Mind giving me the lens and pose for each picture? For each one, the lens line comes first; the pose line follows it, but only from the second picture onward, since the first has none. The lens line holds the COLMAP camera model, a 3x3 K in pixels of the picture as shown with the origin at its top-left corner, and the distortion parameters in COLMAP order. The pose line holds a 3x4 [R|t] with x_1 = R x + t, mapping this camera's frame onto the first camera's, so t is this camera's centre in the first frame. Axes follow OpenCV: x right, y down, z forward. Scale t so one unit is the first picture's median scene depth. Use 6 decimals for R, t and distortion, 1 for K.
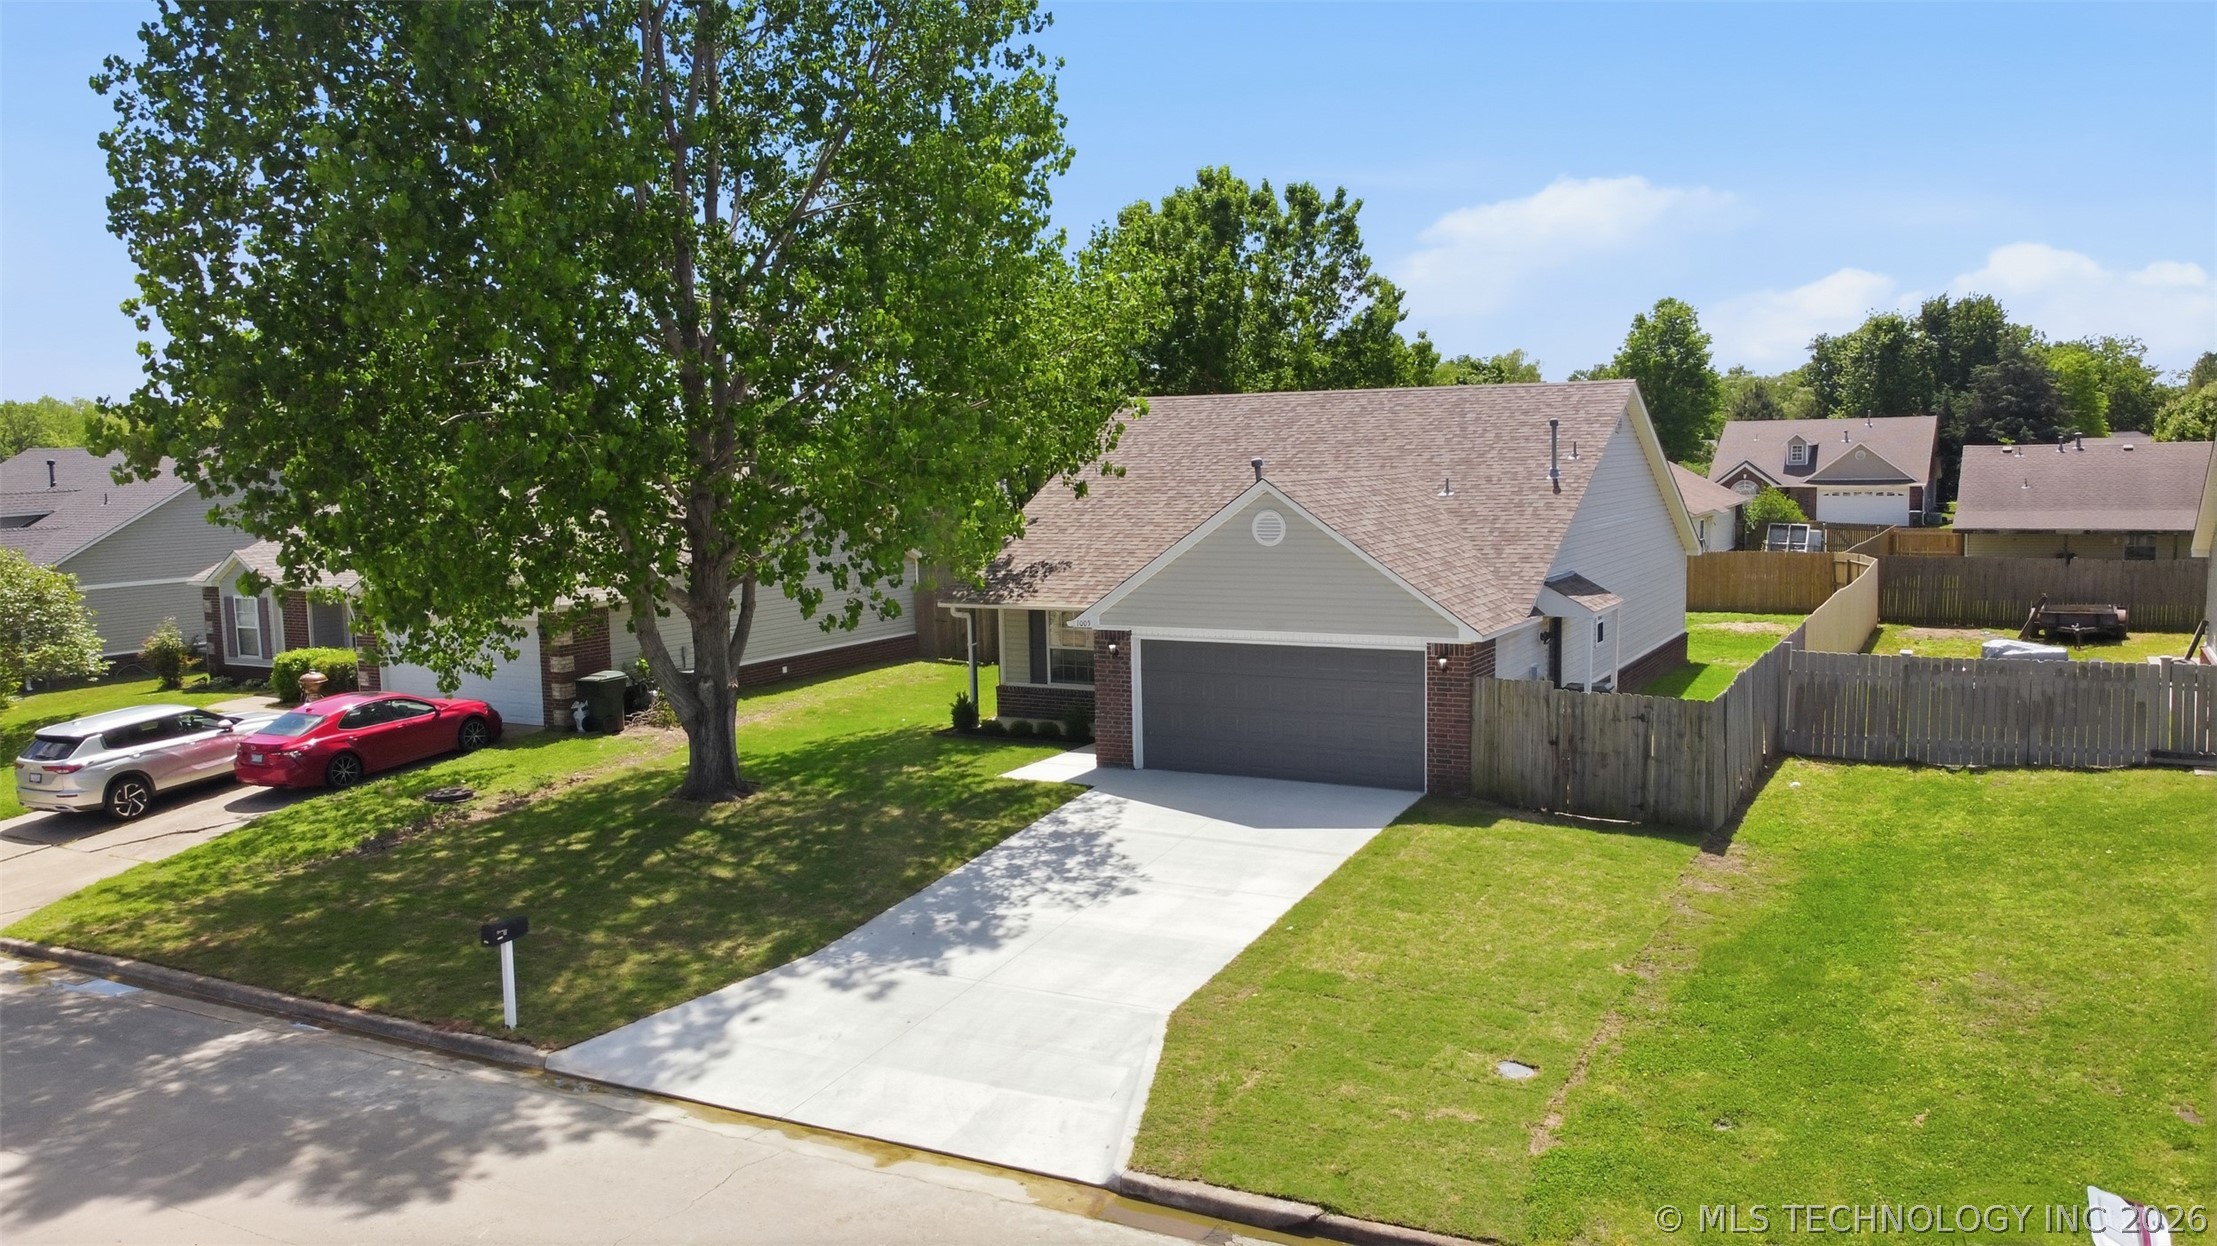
lens RADIAL K [[1676.1, 0, 1120.8], [0, 1676.1, 621.4], [0, 0, 1]] dist [0.009105, -0.001586]
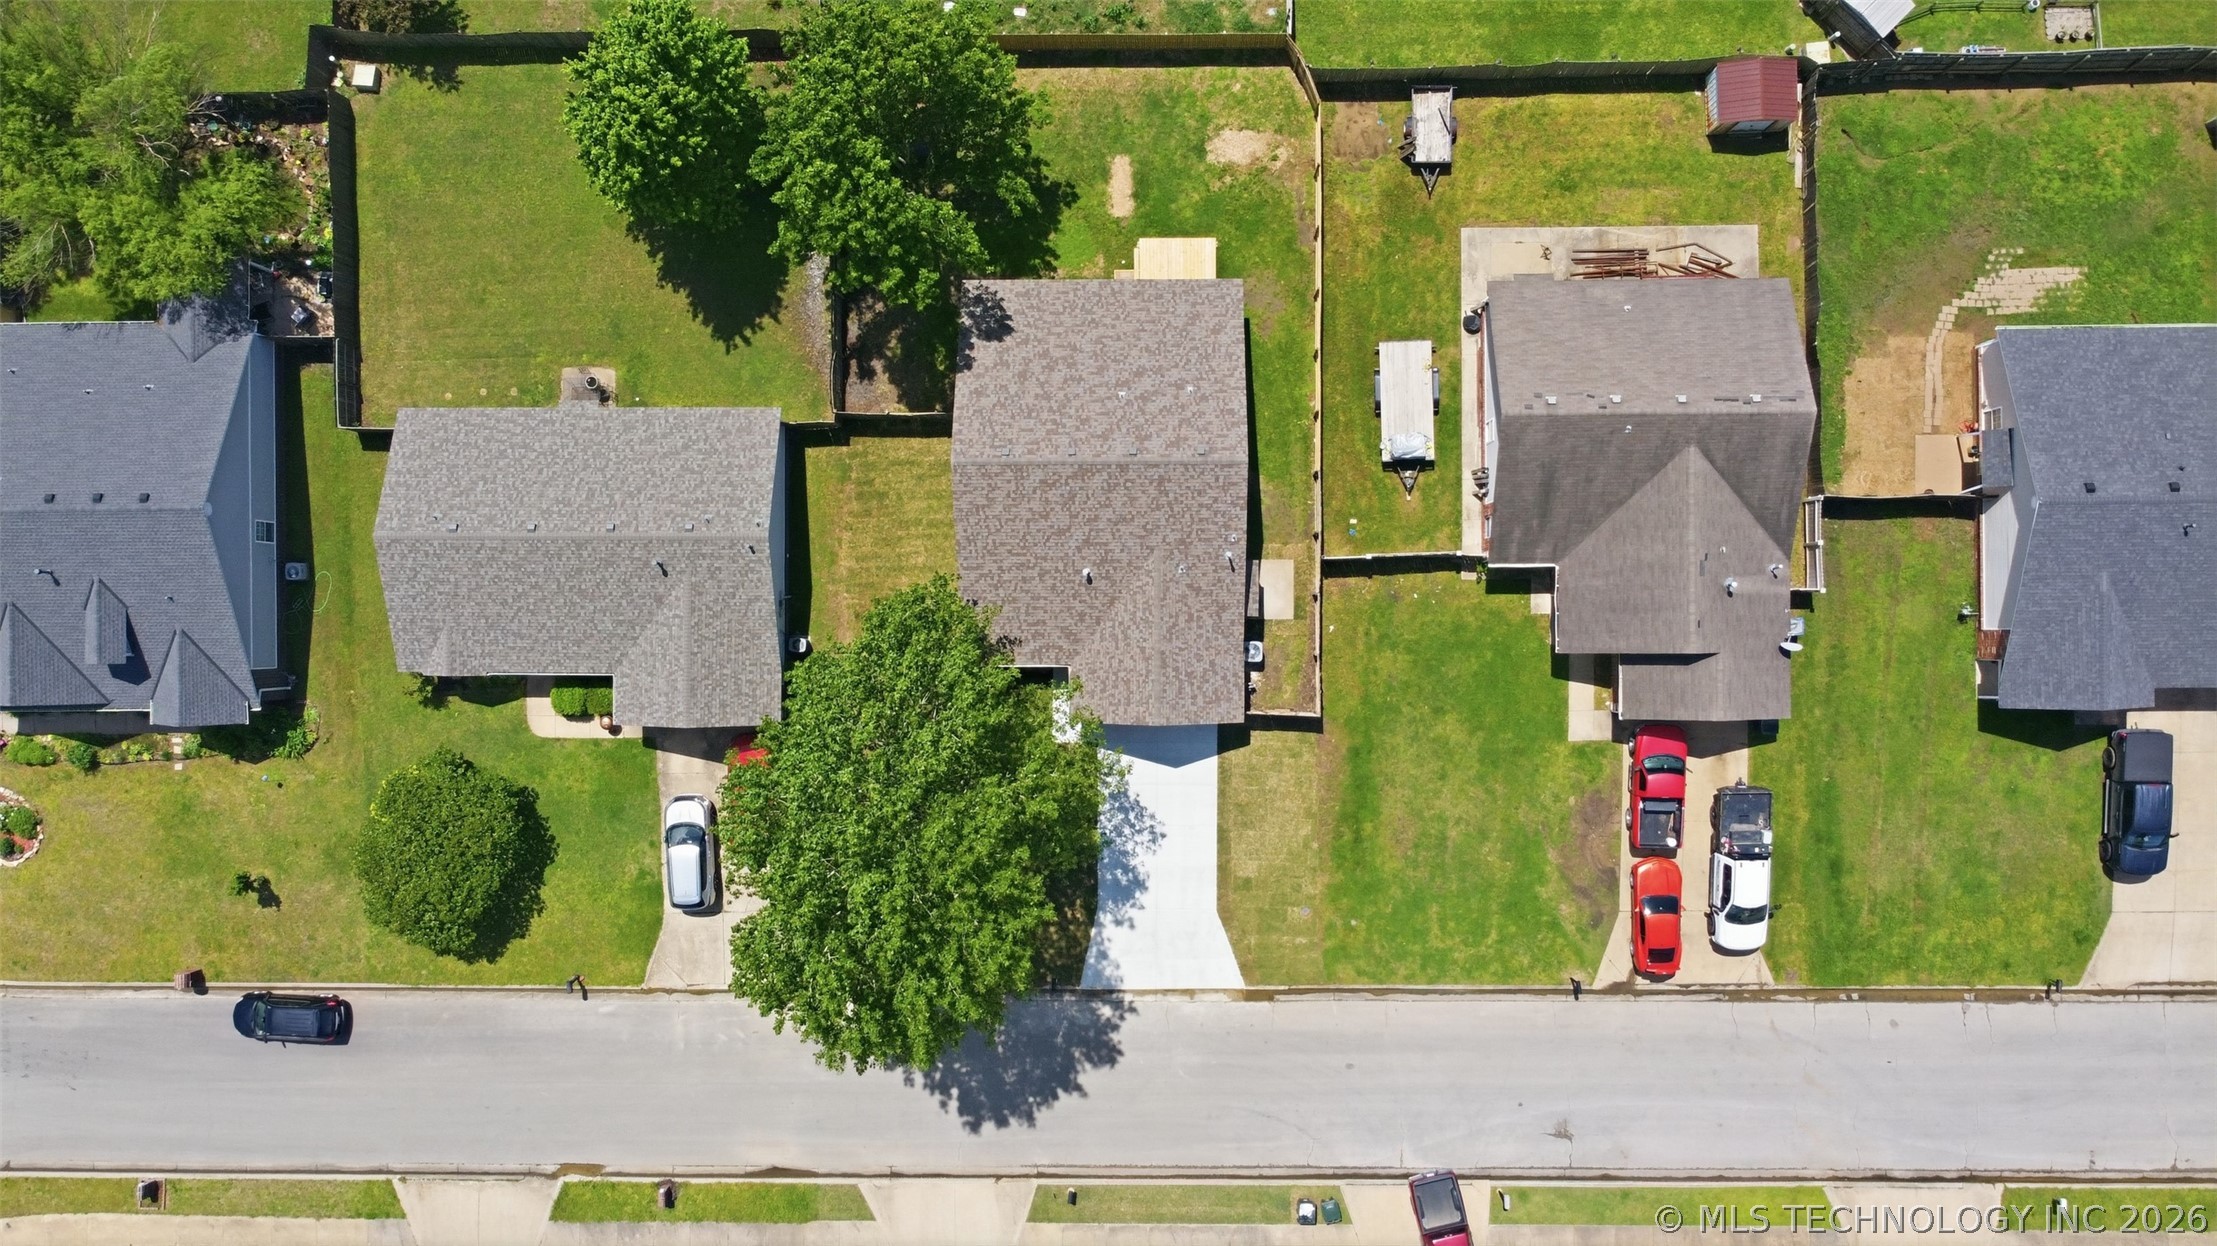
lens RADIAL K [[1676.1, 0, 1120.8], [0, 1676.1, 621.4], [0, 0, 1]] dist [0.009105, -0.001586]
pose [[0.876005, -0.482299, -0.001932, 0.140491], [0.055436, 0.096709, 0.993768, -3.120720], [-0.479106, -0.870652, 0.111454, 1.055359]]
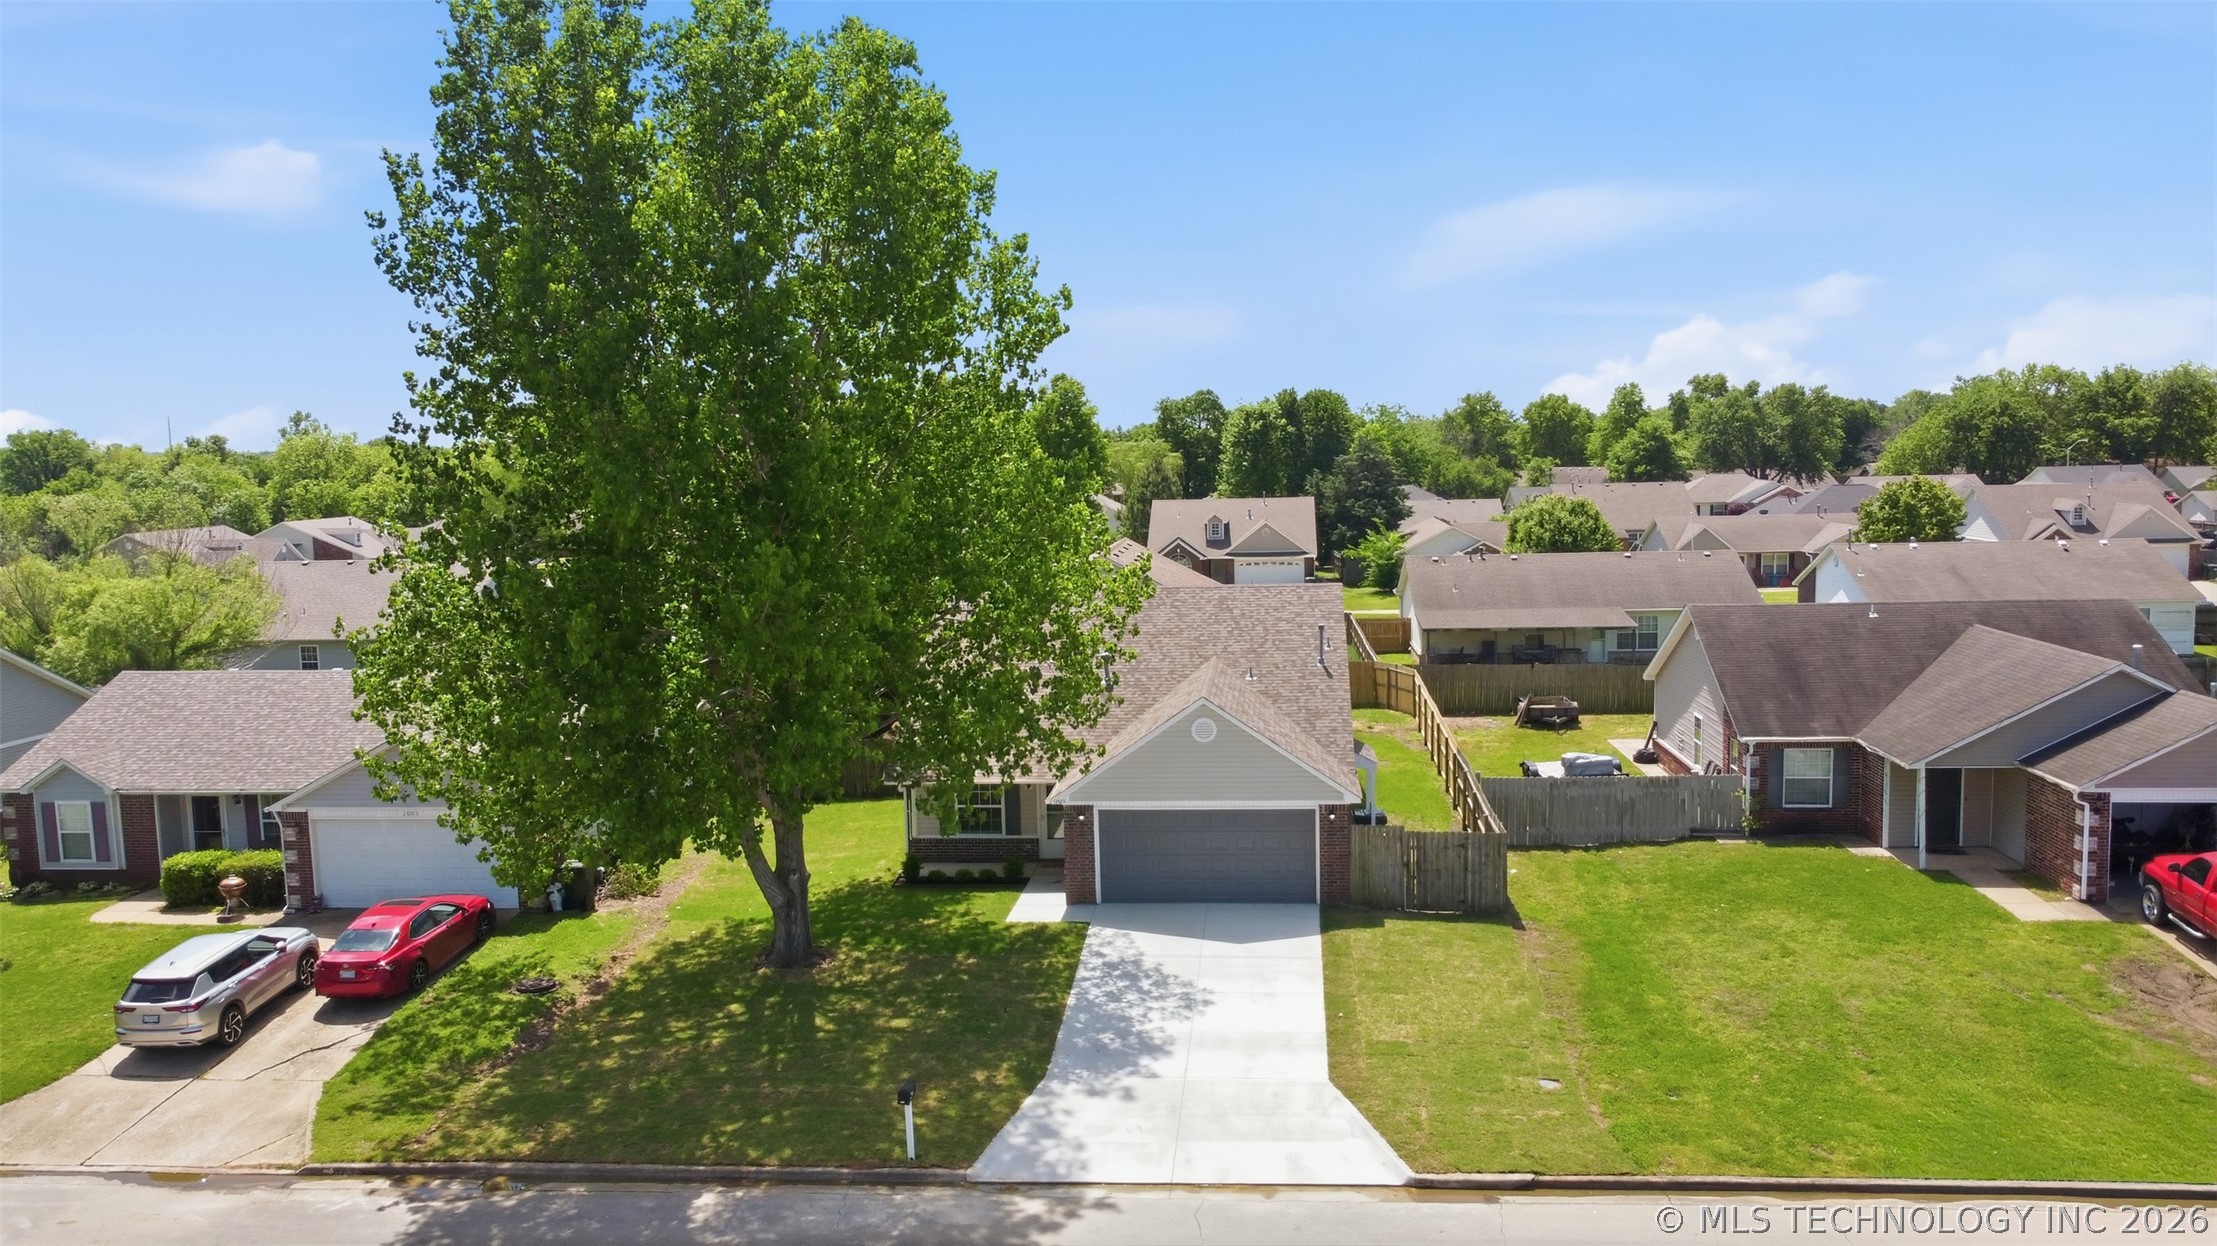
lens RADIAL K [[1676.1, 0, 1120.8], [0, 1676.1, 621.4], [0, 0, 1]] dist [0.009105, -0.001586]
pose [[0.916983, -0.042146, 0.396695, -0.654853], [0.045305, 0.998972, 0.001410, -0.185783], [-0.396346, 0.016680, 0.917950, -0.350165]]
